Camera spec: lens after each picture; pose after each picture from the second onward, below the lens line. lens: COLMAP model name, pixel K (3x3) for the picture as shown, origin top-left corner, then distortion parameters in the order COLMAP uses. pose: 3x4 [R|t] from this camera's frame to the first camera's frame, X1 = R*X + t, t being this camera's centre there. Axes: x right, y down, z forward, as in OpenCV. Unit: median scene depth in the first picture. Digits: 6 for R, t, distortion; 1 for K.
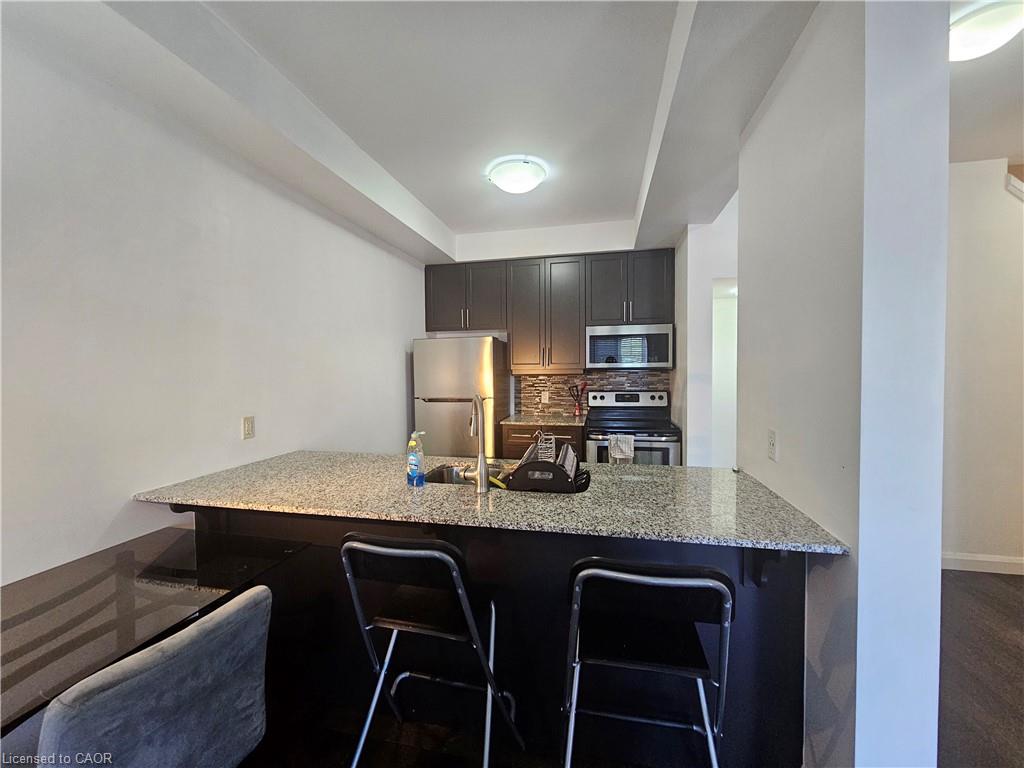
lens RADIAL K [[419.0, 0, 511.1], [0, 419.0, 384.0], [0, 0, 1]] dist [0.001444, -0.000960]
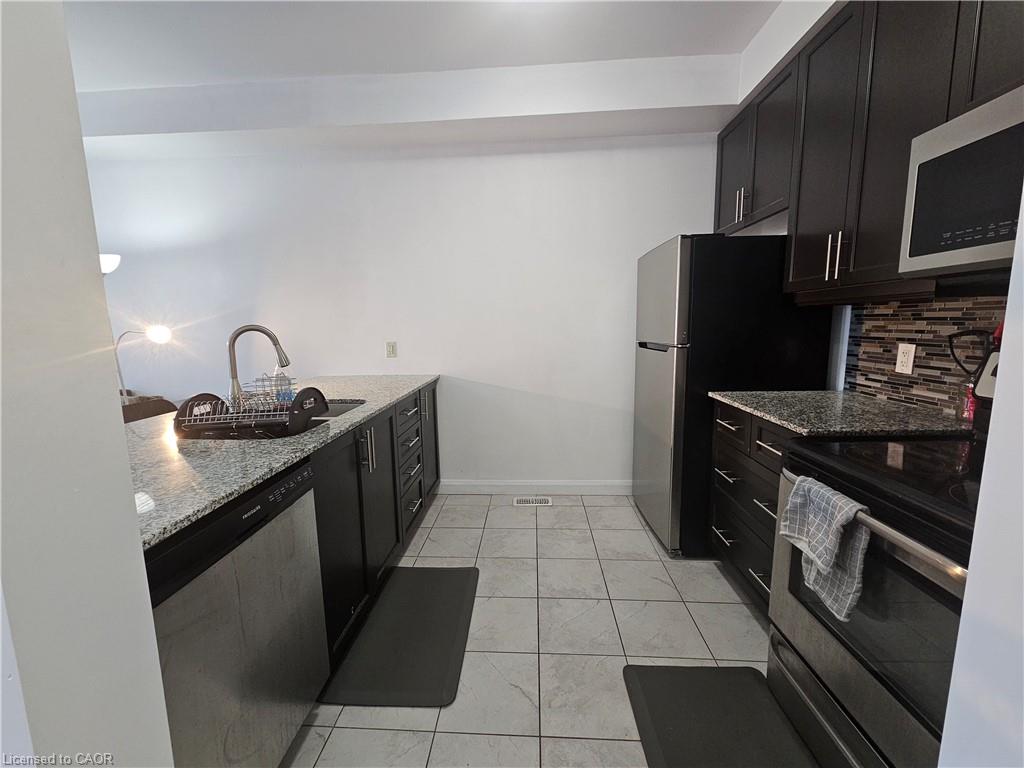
lens RADIAL K [[419.0, 0, 509.2], [0, 419.0, 384.3], [0, 0, 1]] dist [0.001444, -0.000960]
pose [[0.164580, 0.148003, -0.975197, 0.408843], [-0.013120, 0.988920, 0.147871, 0.002742], [0.986276, -0.011542, 0.164698, 0.574584]]
